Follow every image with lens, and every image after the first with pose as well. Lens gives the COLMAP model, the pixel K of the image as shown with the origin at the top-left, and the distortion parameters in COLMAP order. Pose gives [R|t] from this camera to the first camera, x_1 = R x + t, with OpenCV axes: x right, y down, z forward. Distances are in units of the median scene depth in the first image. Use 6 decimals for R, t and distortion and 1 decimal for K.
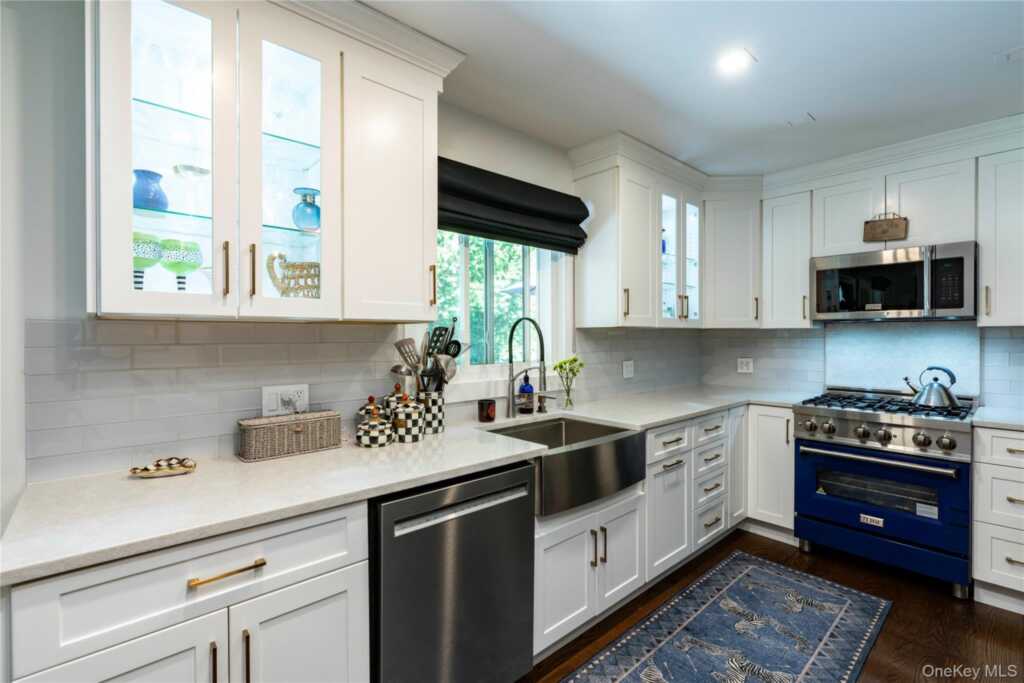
lens RADIAL K [[469.7, 0, 526.9], [0, 469.7, 337.3], [0, 0, 1]] dist [-0.000779, 0.000174]
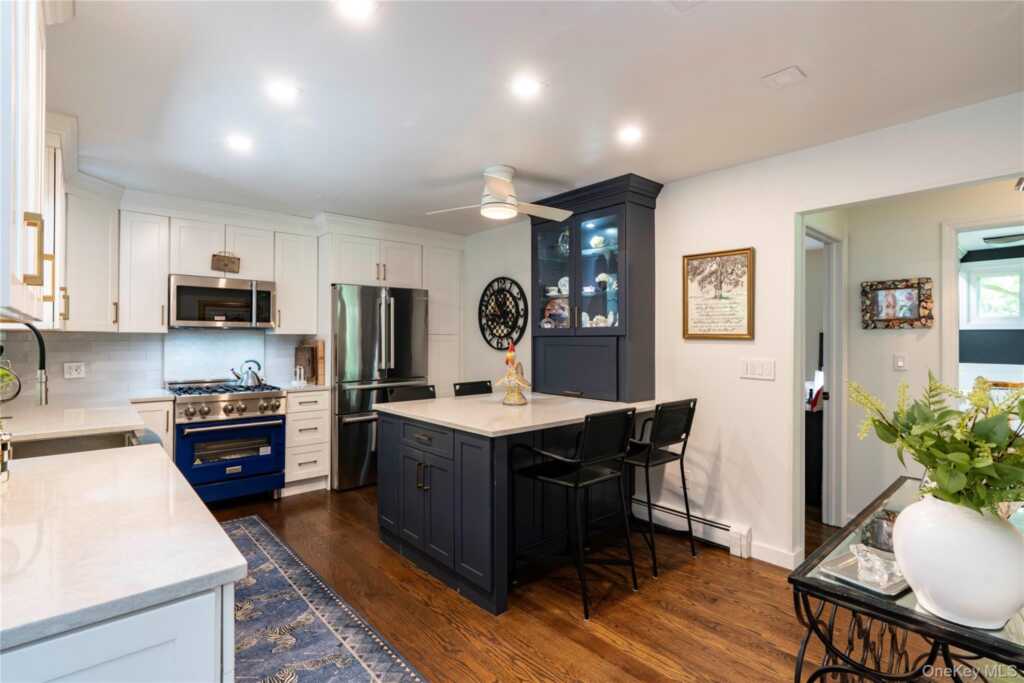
lens RADIAL K [[490.1, 0, 512.0], [0, 490.1, 341.5], [0, 0, 1]] dist [-0.000195, -0.000040]
pose [[0.030246, -0.005145, 0.999529, -0.712653], [0.000119, 0.999987, 0.005143, -0.005247], [-0.999542, -0.000036, 0.030246, 0.111587]]
